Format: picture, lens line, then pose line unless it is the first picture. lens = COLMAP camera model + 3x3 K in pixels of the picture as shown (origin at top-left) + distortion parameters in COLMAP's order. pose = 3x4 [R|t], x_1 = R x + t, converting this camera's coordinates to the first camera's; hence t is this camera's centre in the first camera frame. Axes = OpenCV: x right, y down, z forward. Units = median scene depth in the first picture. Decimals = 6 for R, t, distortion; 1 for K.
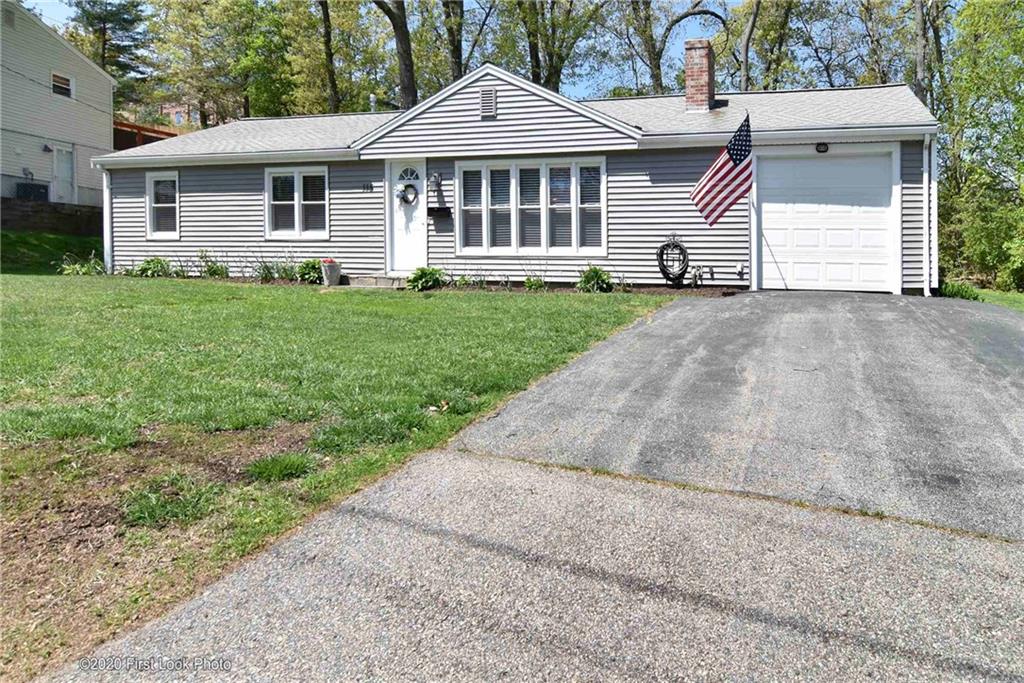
lens RADIAL K [[626.0, 0, 512.0], [0, 626.0, 341.5], [0, 0, 1]] dist [-0.001600, -0.000595]
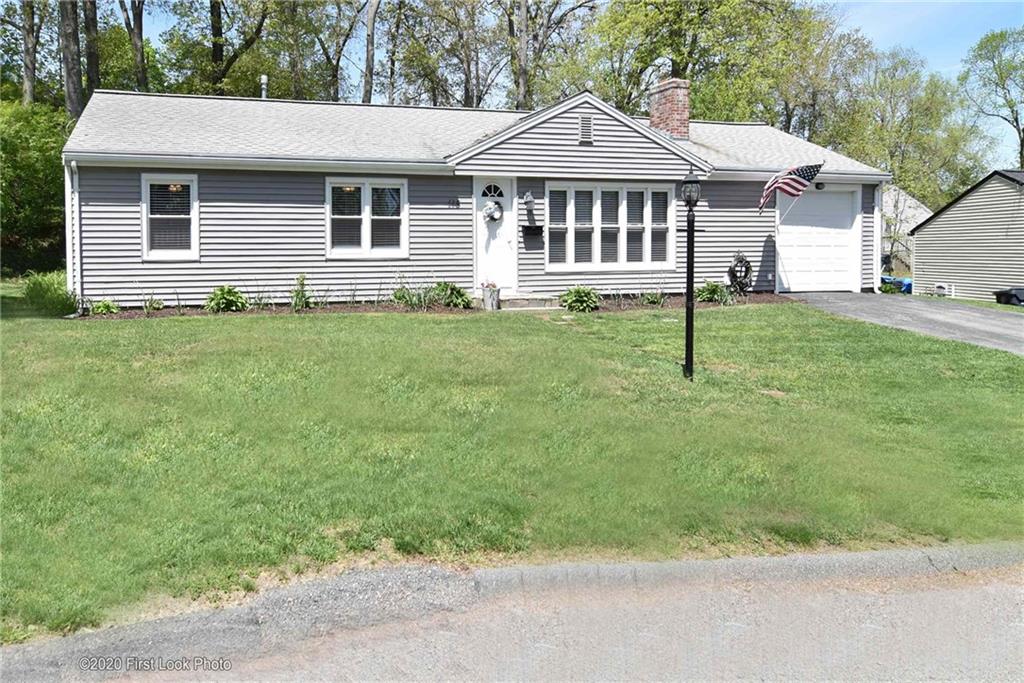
lens RADIAL K [[600.4, 0, 512.0], [0, 600.4, 341.5], [0, 0, 1]] dist [0.002699, 0.000126]
pose [[0.881486, -0.073861, 0.466397, -0.609678], [0.085186, 0.996360, -0.003213, -0.024402], [-0.464462, 0.042562, 0.884570, 0.153024]]
